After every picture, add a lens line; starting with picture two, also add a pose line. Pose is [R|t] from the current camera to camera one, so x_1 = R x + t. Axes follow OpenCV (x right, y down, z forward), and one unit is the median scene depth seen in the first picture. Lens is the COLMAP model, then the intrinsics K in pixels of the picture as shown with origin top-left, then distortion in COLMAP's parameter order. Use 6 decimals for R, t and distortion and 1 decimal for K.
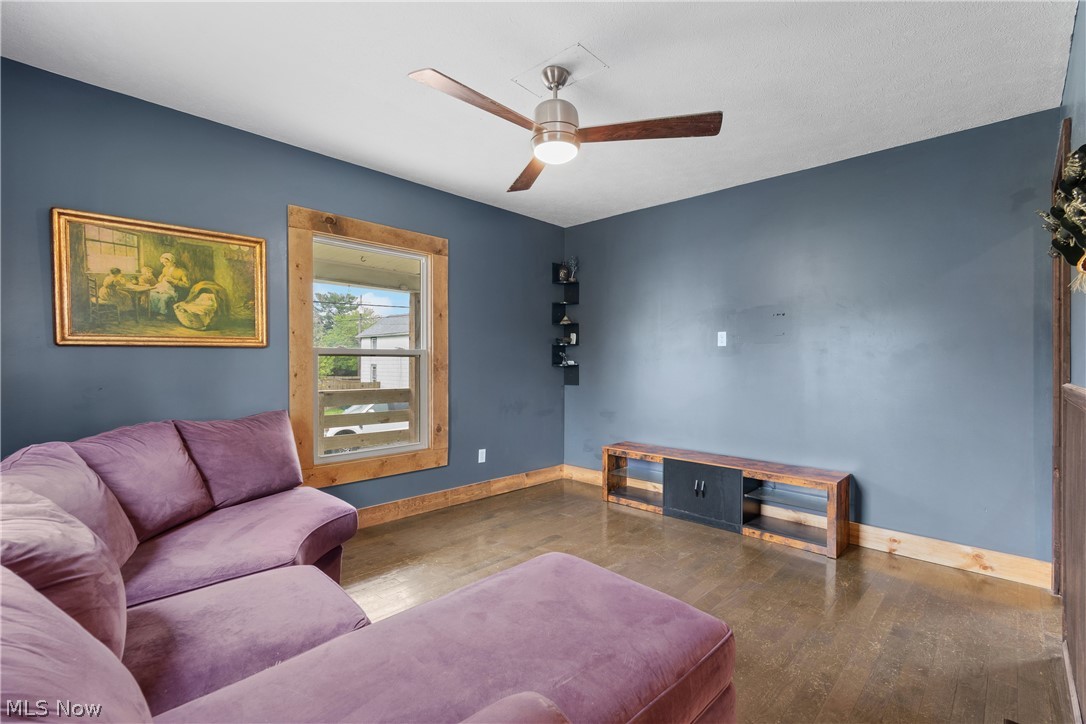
lens RADIAL K [[486.3, 0, 542.5], [0, 486.3, 363.0], [0, 0, 1]] dist [0.002332, -0.000566]
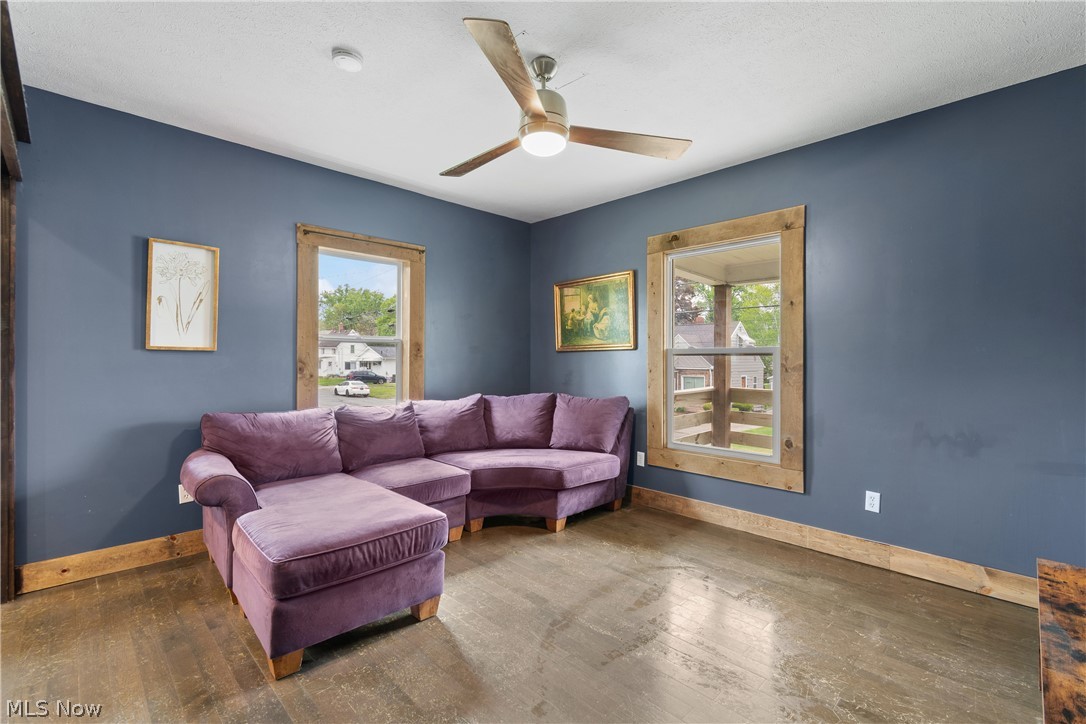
lens RADIAL K [[486.3, 0, 566.0], [0, 486.3, 356.1], [0, 0, 1]] dist [0.002332, -0.000566]
pose [[-0.001877, -0.012581, -0.999919, 0.836029], [-0.010028, 0.999871, -0.012561, 0.004625], [0.999948, 0.010003, -0.002003, 0.876909]]
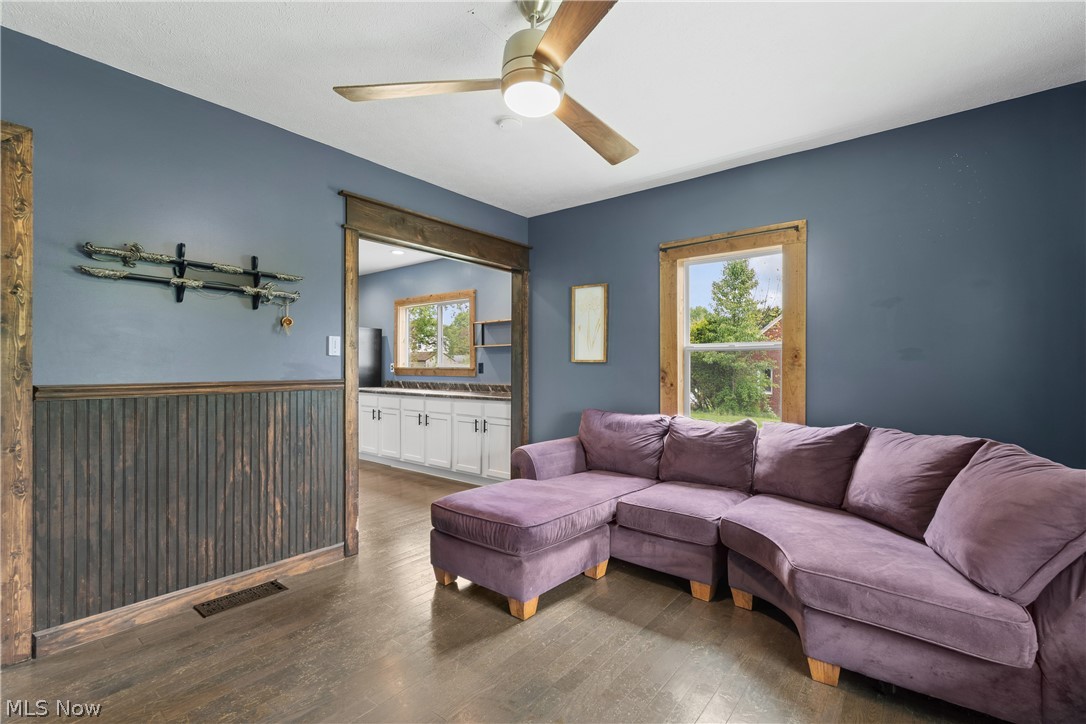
lens RADIAL K [[486.3, 0, 546.0], [0, 486.3, 366.6], [0, 0, 1]] dist [0.002332, -0.000566]
pose [[-0.995550, -0.007193, -0.093956, 0.062644], [-0.007783, 0.999952, 0.005922, -0.007436], [0.093908, 0.006627, -0.995559, 1.485019]]
